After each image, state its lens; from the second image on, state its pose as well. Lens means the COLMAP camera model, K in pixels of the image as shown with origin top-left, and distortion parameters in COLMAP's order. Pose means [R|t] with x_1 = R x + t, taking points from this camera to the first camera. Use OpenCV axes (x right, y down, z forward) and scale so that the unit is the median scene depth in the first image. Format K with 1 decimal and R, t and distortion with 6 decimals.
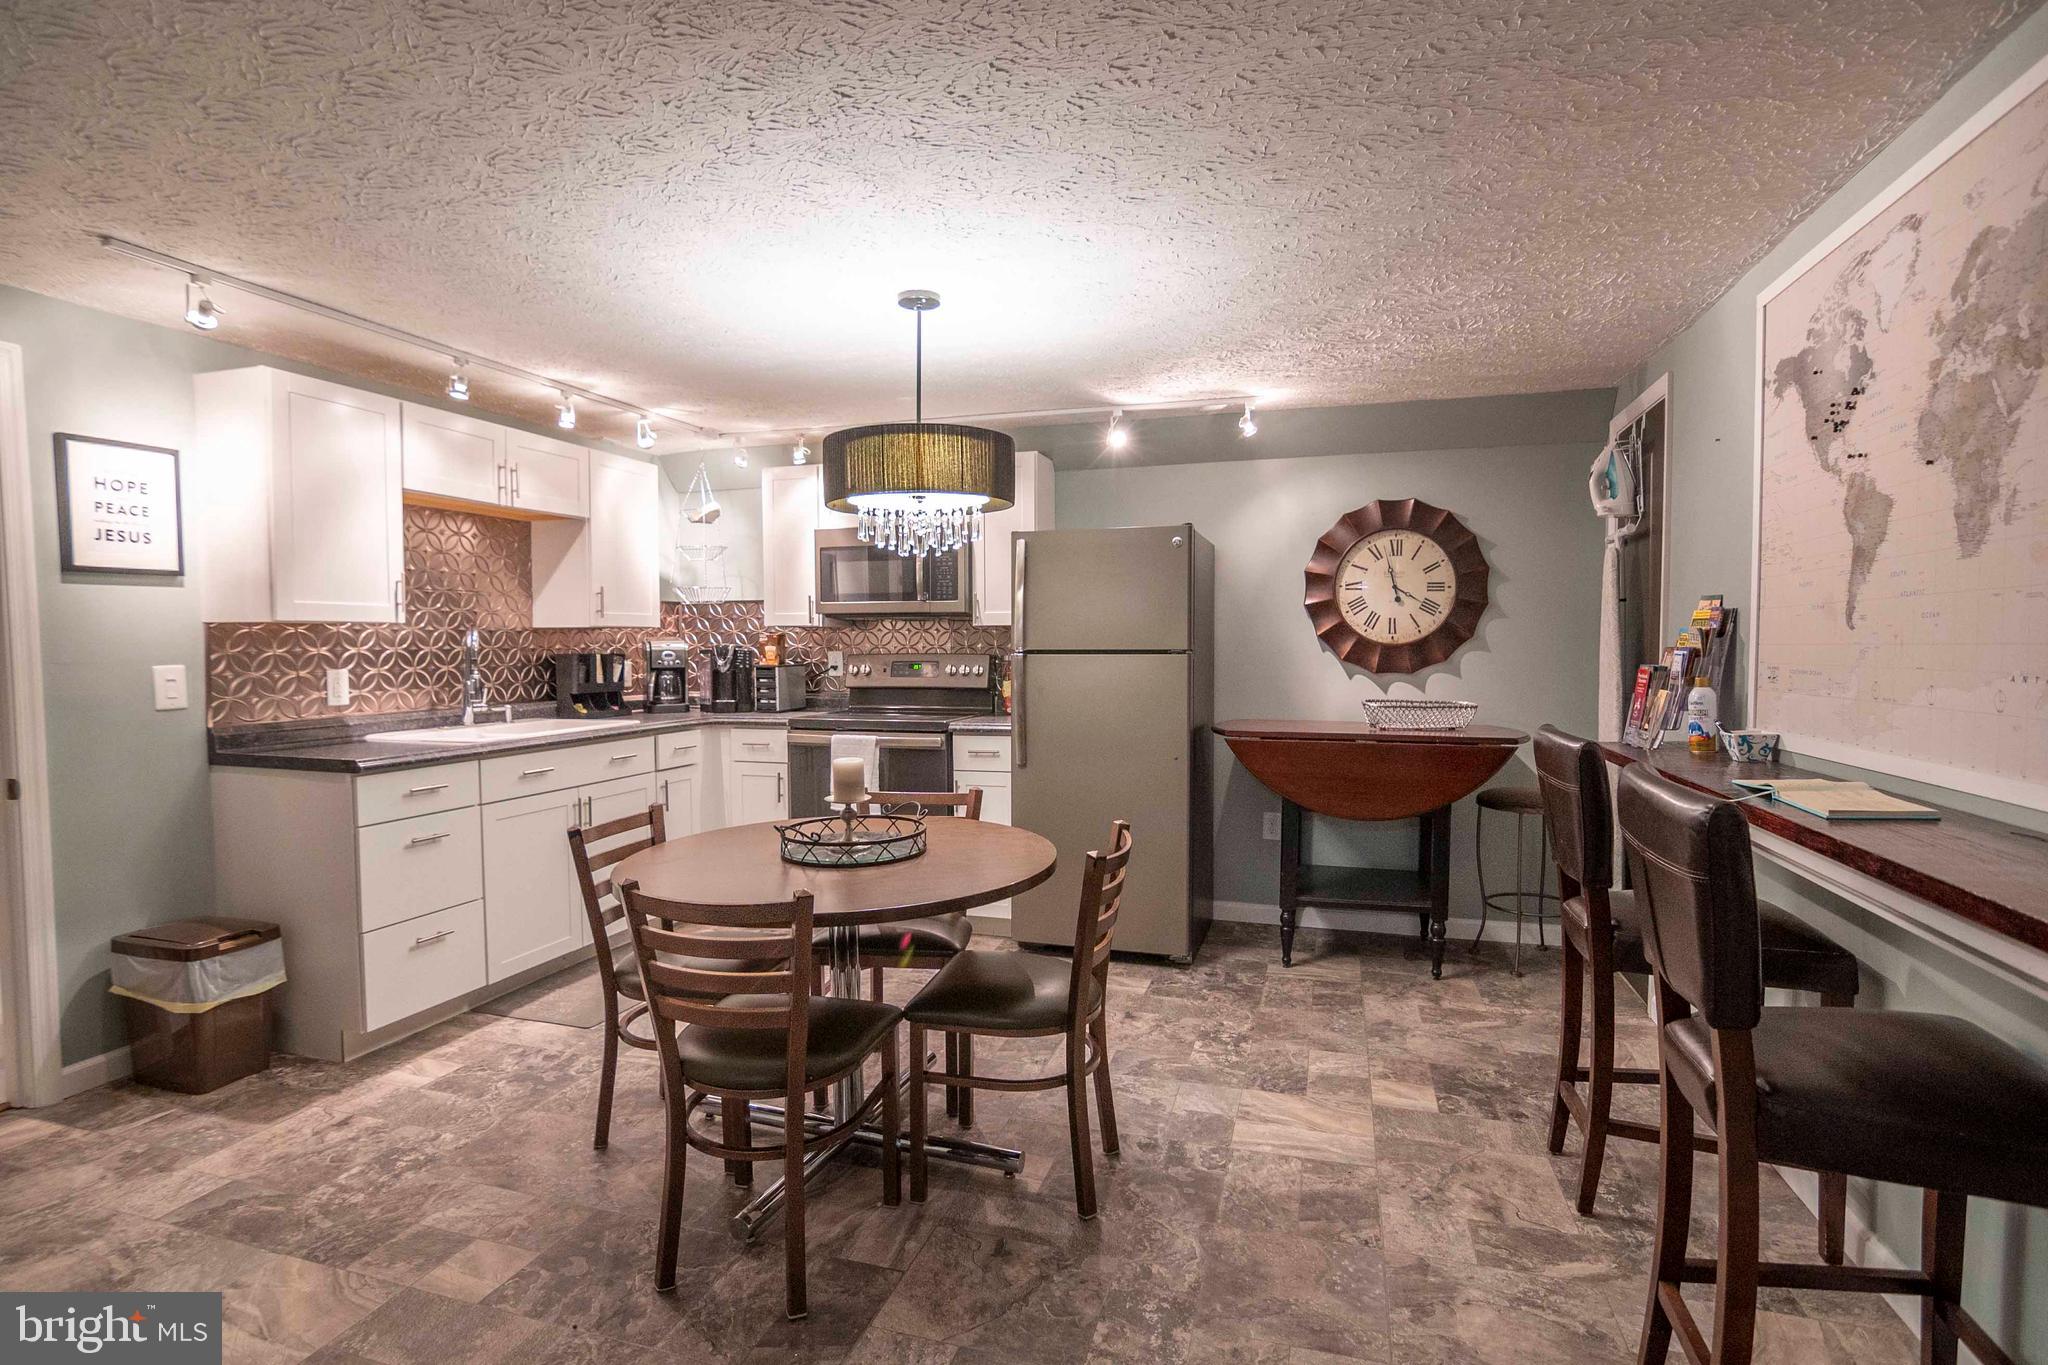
lens RADIAL K [[1009.2, 0, 1024.4], [0, 1009.2, 692.4], [0, 0, 1]] dist [-0.028671, 0.008904]
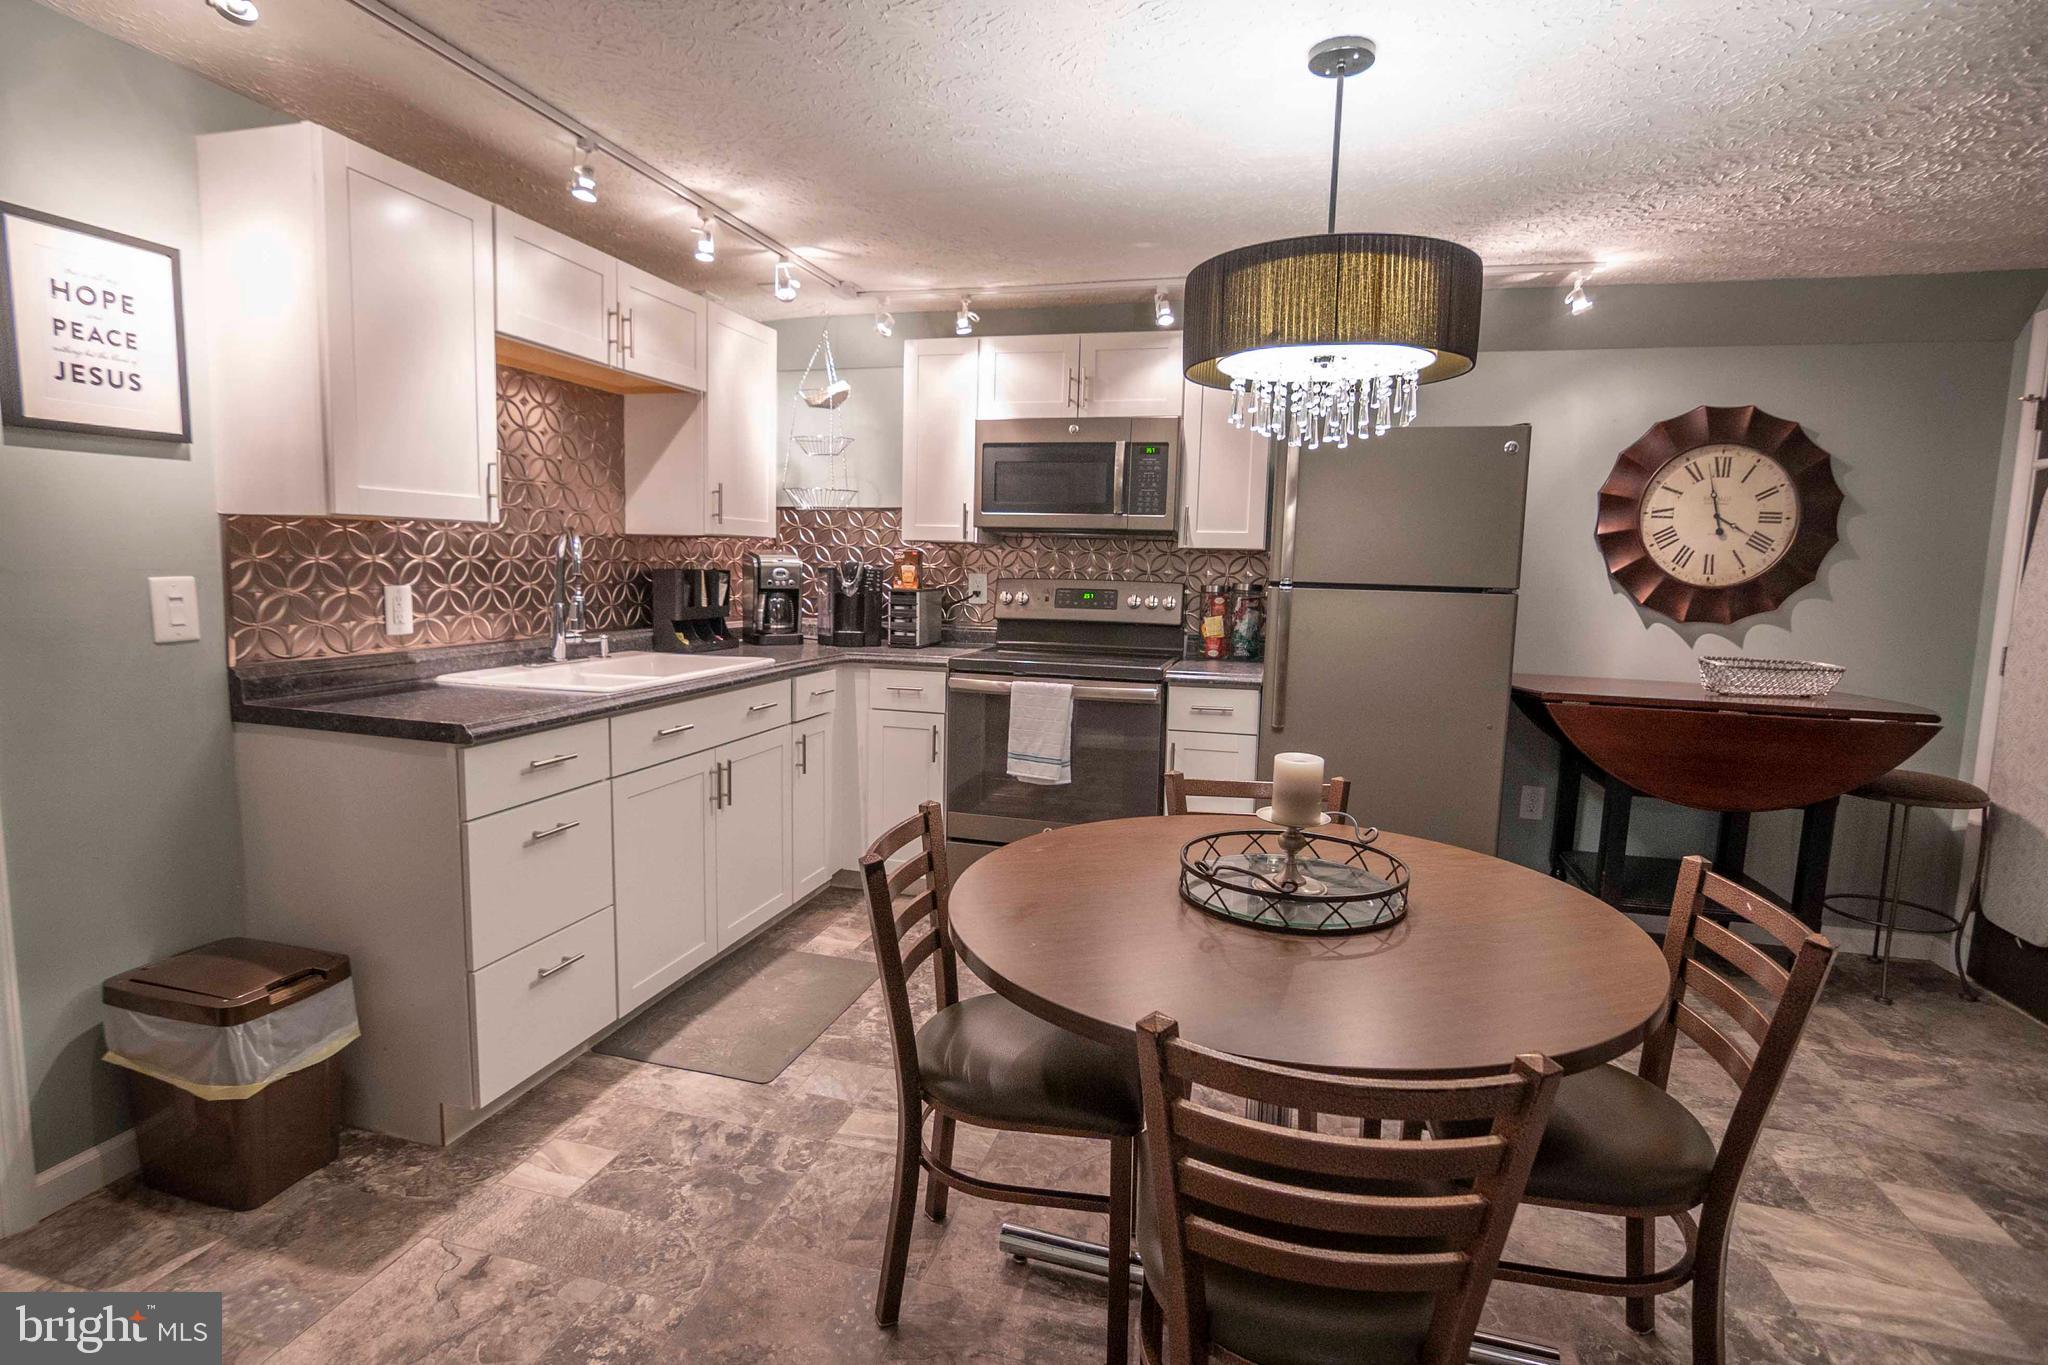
lens RADIAL K [[1009.2, 0, 1022.0], [0, 1009.2, 681.2], [0, 0, 1]] dist [-0.028671, 0.008904]
pose [[0.998987, 0.023855, 0.038146, -0.280735], [-0.026413, 0.997334, 0.068028, -0.015878], [-0.036422, -0.068967, 0.996954, 0.274135]]
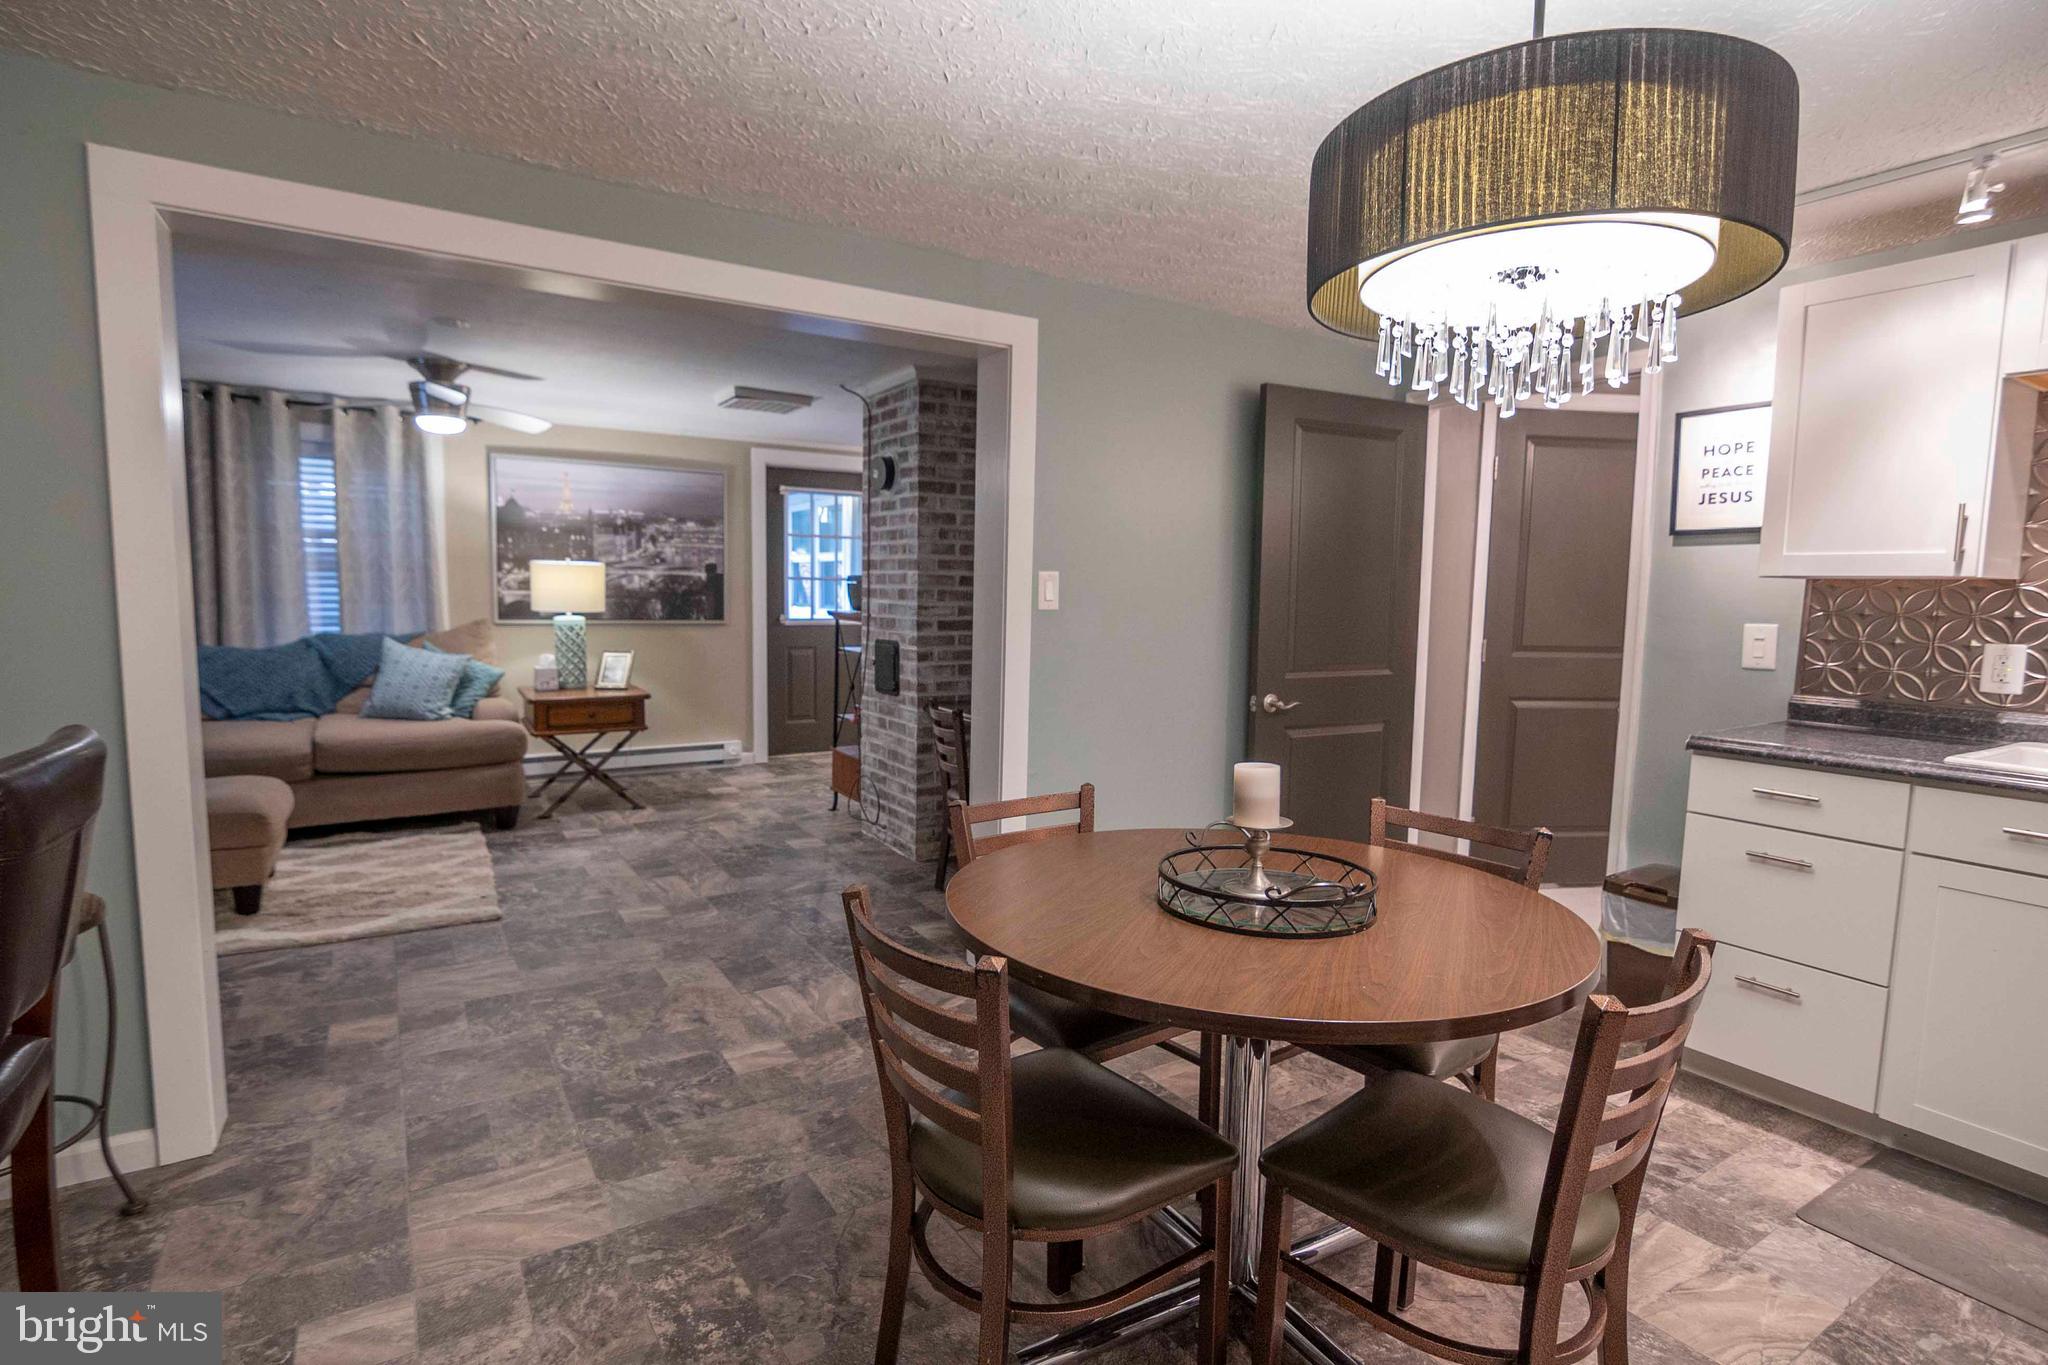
lens RADIAL K [[1009.2, 0, 1012.7], [0, 1009.2, 691.6], [0, 0, 1]] dist [-0.028671, 0.008904]
pose [[-0.648857, 0.072909, -0.757409, 1.125248], [-0.052009, 0.988821, 0.139739, -0.108370], [0.759131, 0.130063, -0.637812, 1.981821]]
